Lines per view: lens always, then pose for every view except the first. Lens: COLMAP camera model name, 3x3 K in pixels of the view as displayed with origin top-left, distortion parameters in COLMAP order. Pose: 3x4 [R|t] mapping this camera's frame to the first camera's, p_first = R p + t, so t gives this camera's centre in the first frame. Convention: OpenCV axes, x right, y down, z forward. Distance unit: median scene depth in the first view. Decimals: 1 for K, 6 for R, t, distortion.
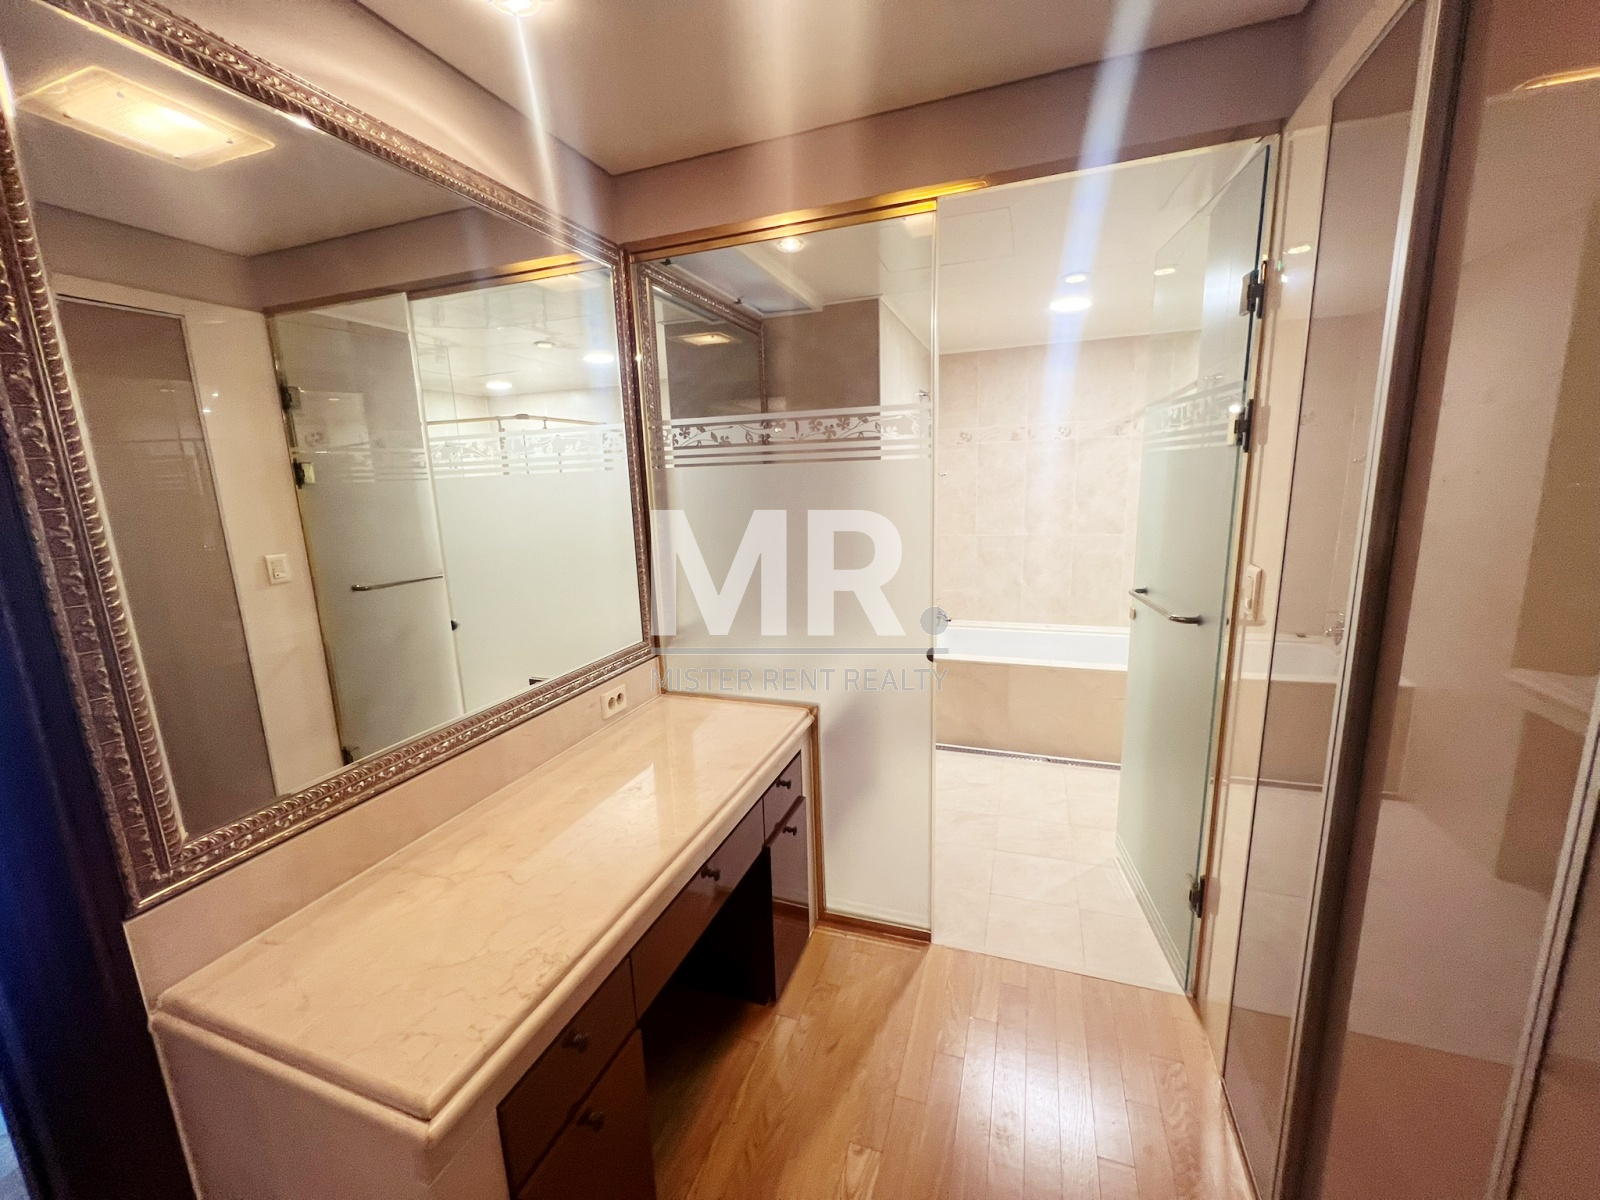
lens RADIAL K [[631.0, 0, 800.7], [0, 631.0, 599.4], [0, 0, 1]] dist [-0.002020, -0.000145]
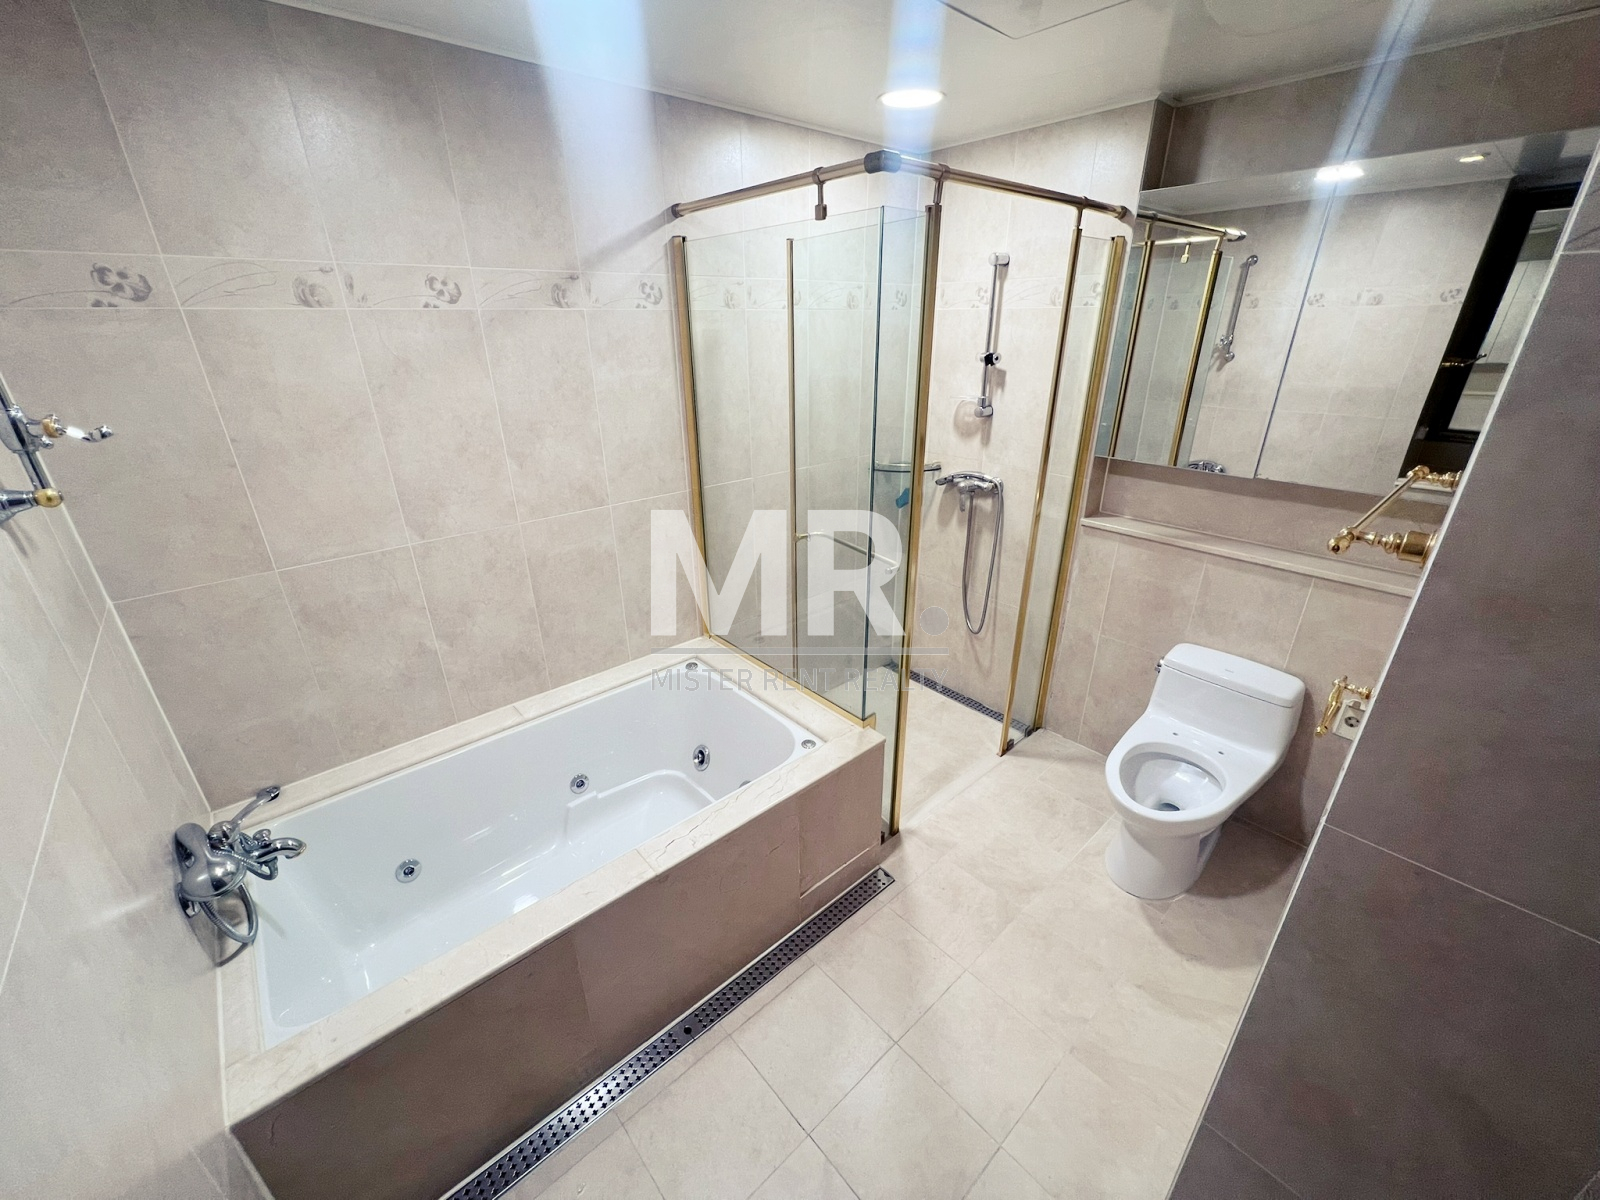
lens RADIAL K [[646.3, 0, 803.2], [0, 646.3, 601.9], [0, 0, 1]] dist [0.001488, 0.000025]
pose [[0.480821, -0.324510, 0.814558, 0.117549], [0.156372, 0.945835, 0.284506, -0.153435], [-0.862762, -0.009422, 0.505522, 0.569944]]
